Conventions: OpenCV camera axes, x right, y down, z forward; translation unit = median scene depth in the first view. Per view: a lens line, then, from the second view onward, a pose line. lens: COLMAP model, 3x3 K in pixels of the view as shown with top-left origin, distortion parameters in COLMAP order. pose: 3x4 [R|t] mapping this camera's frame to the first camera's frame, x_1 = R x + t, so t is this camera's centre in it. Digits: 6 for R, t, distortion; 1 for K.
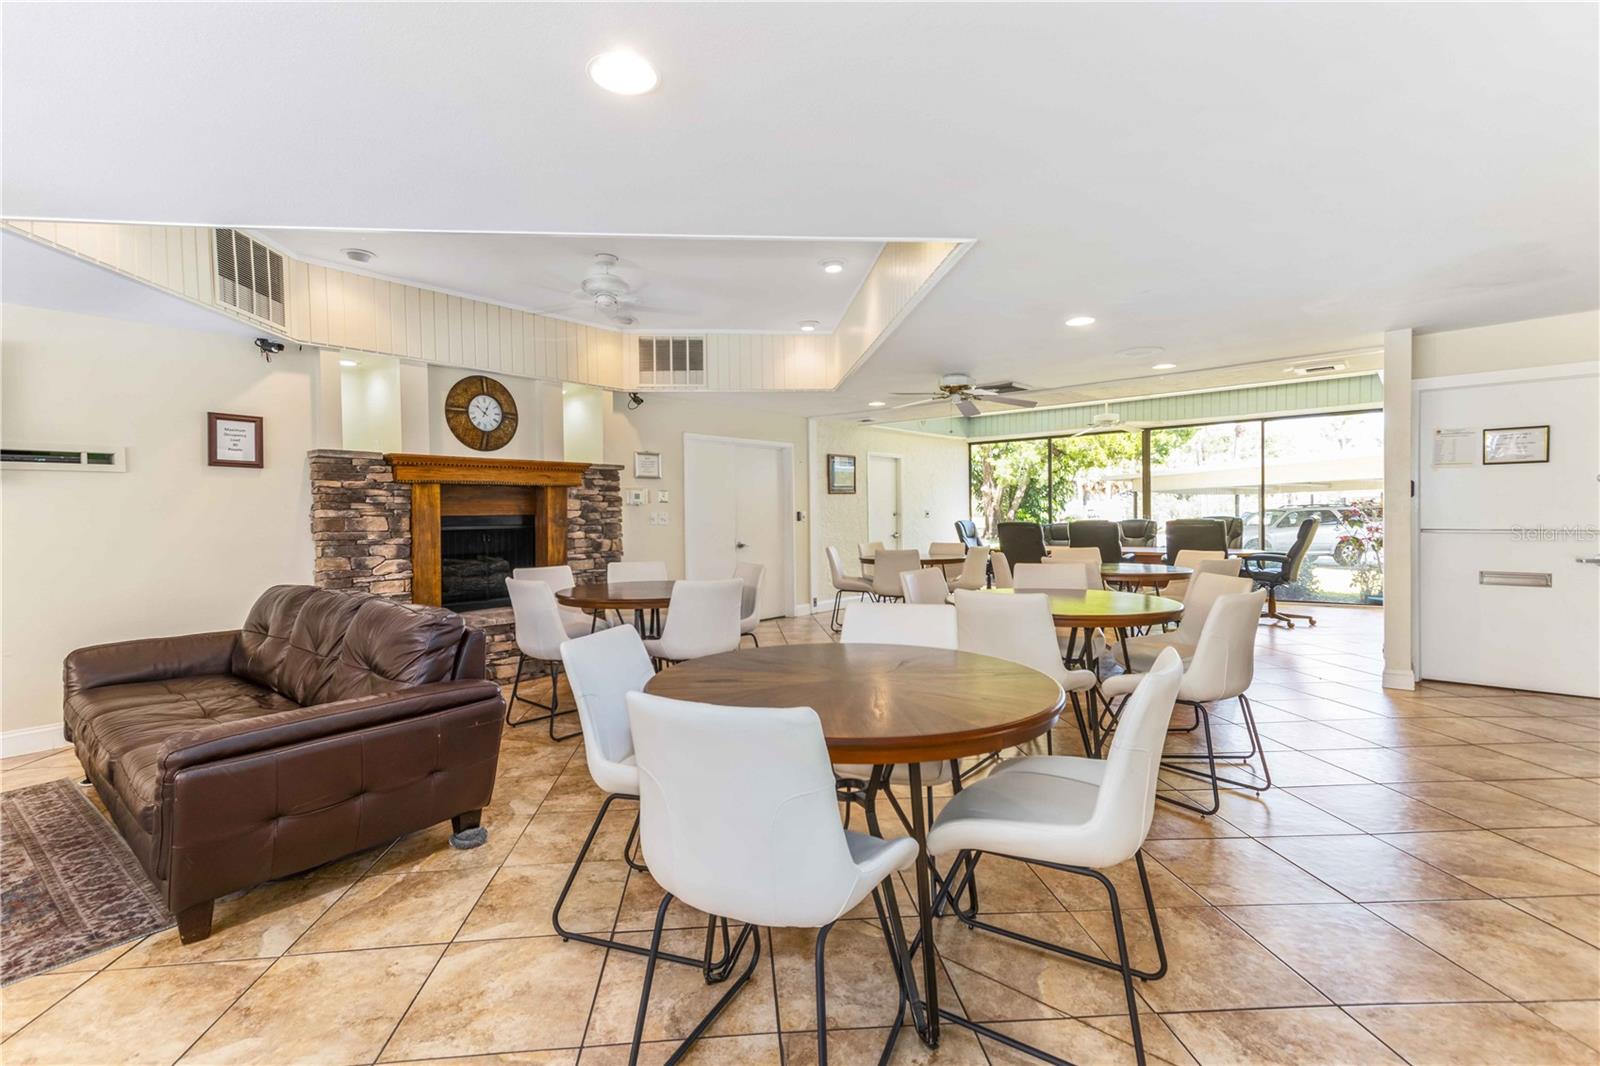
lens RADIAL K [[717.9, 0, 800.0], [0, 717.9, 533.0], [0, 0, 1]] dist [-0.000542, -0.000807]
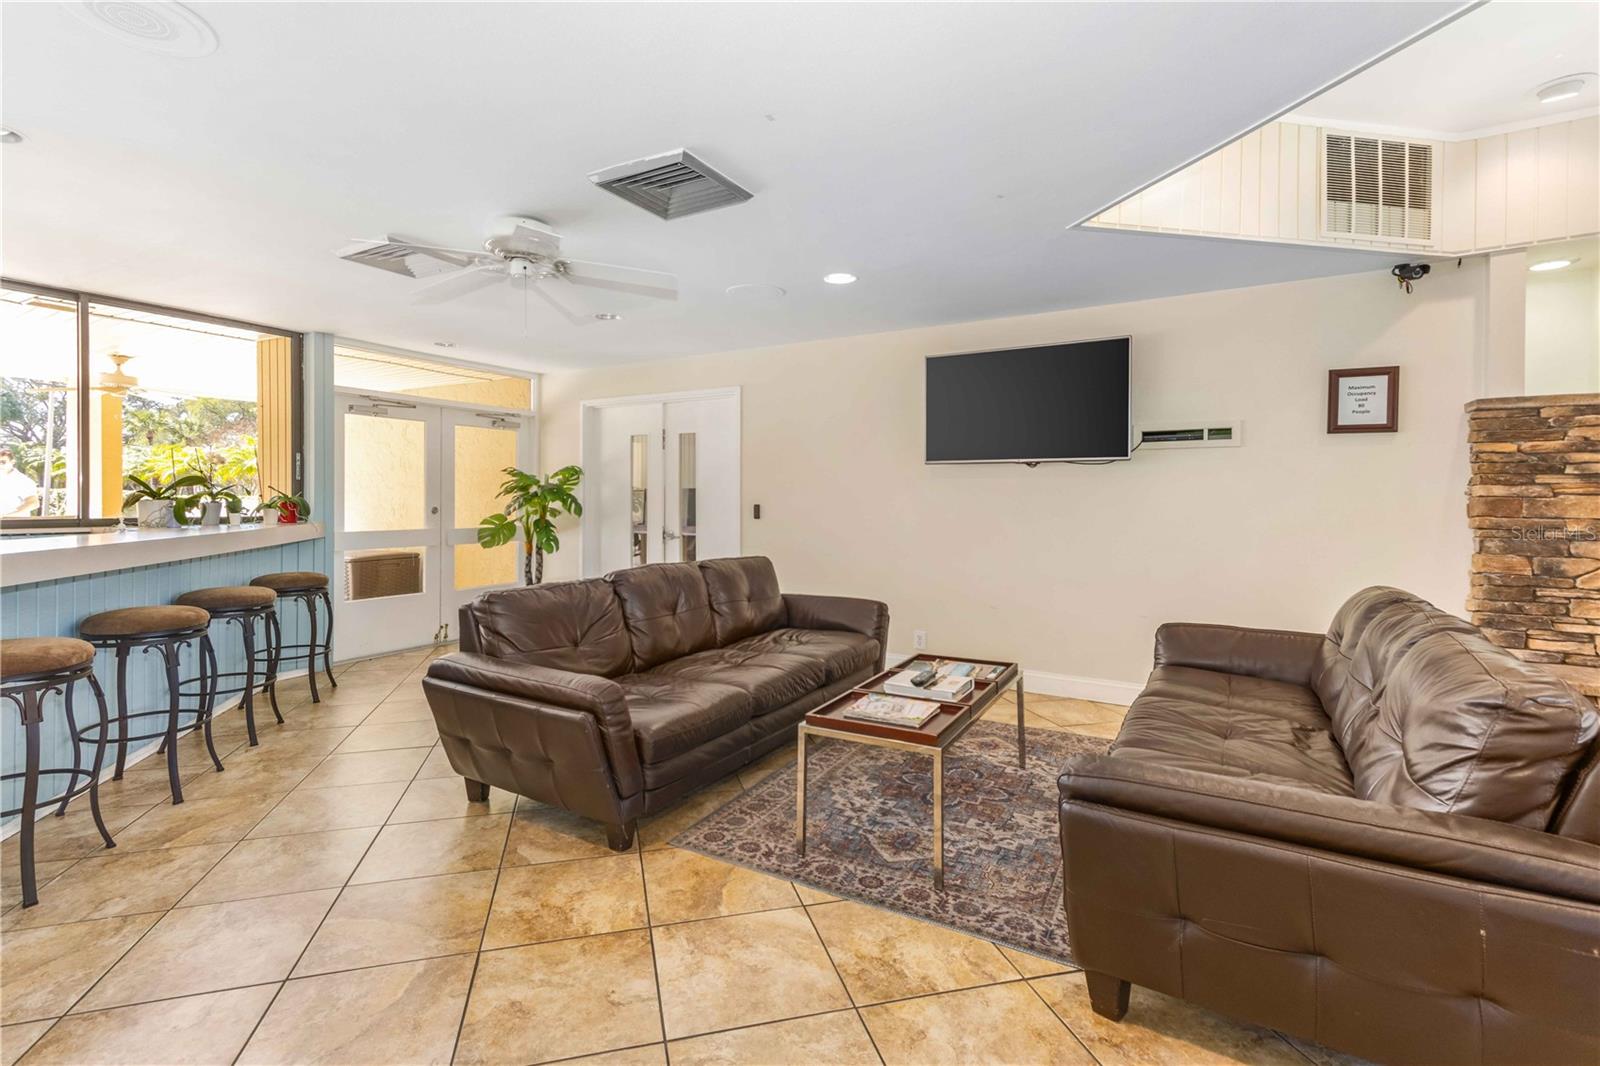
lens RADIAL K [[750.4, 0, 781.4], [0, 750.4, 495.3], [0, 0, 1]] dist [0.022012, -0.000075]
pose [[0.136538, 0.012395, -0.990557, -0.020265], [-0.031620, 0.999467, 0.008148, -0.006838], [0.990130, 0.030208, 0.136858, 0.221218]]
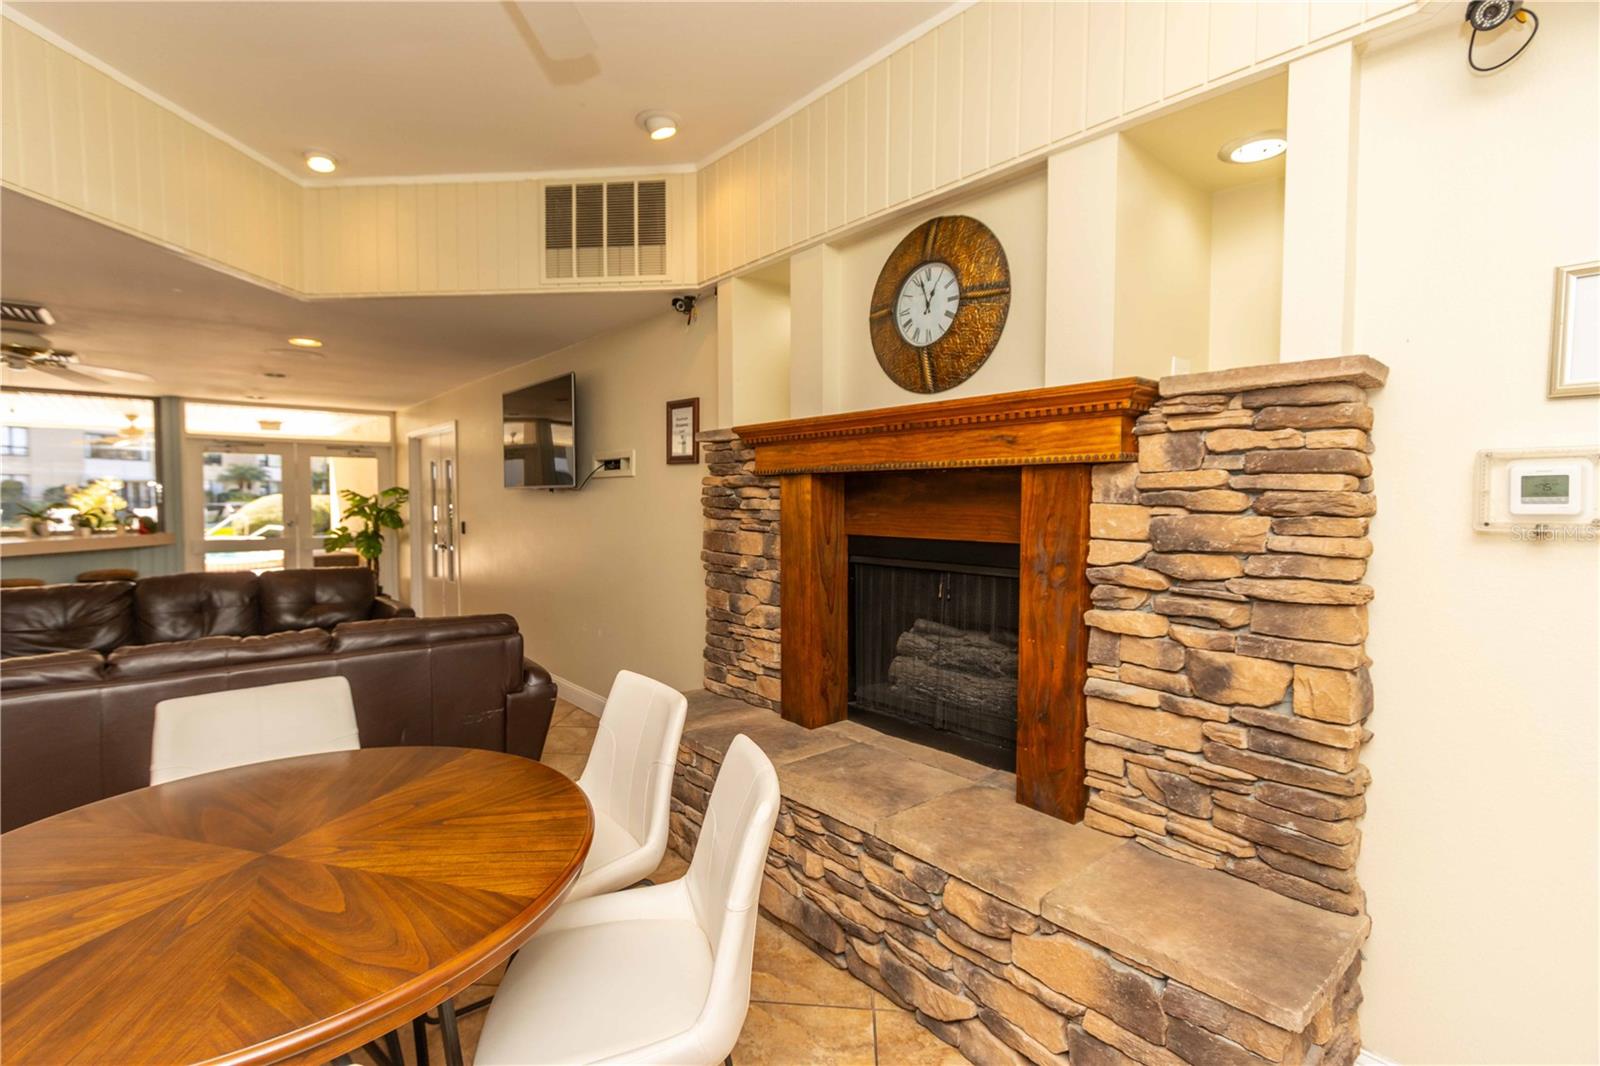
lens RADIAL K [[745.5, 0, 800.0], [0, 745.5, 533.0], [0, 0, 1]] dist [-0.004032, 0.000207]
pose [[-0.199585, 0.052017, -0.978499, 0.028988], [-0.034648, 0.997591, 0.060099, -0.065435], [0.979268, 0.045898, -0.197302, 1.239141]]
